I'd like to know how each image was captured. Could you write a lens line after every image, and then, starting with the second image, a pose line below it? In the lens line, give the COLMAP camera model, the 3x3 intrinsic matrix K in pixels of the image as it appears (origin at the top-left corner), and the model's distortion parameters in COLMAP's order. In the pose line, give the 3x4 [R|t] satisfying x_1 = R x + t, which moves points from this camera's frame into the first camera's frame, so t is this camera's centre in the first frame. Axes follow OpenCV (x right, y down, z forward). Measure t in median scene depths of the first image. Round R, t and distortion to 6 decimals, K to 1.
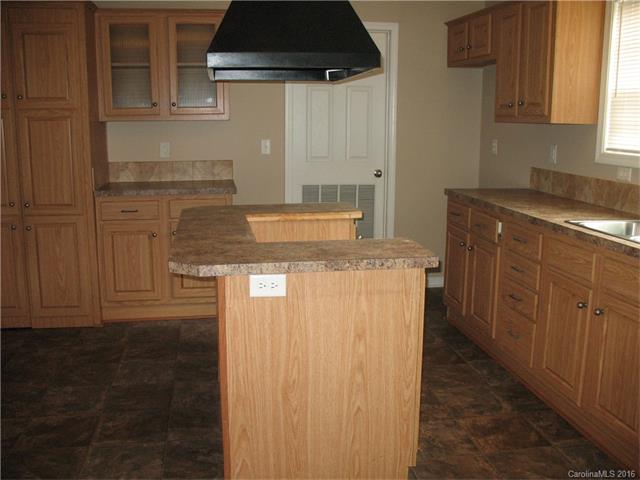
lens RADIAL K [[659.3, 0, 320.0], [0, 659.3, 240.0], [0, 0, 1]] dist [-0.194588, 0.225518]
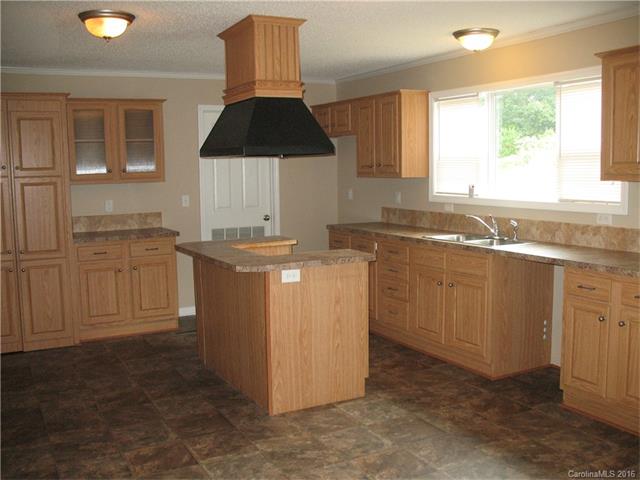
lens RADIAL K [[659.3, 0, 320.0], [0, 659.3, 240.0], [0, 0, 1]] dist [-0.194588, 0.225518]
pose [[0.949203, -0.054168, 0.309965, -0.322241], [0.077448, 0.994986, -0.063287, 0.052963], [-0.304983, 0.084079, 0.948639, -0.427987]]
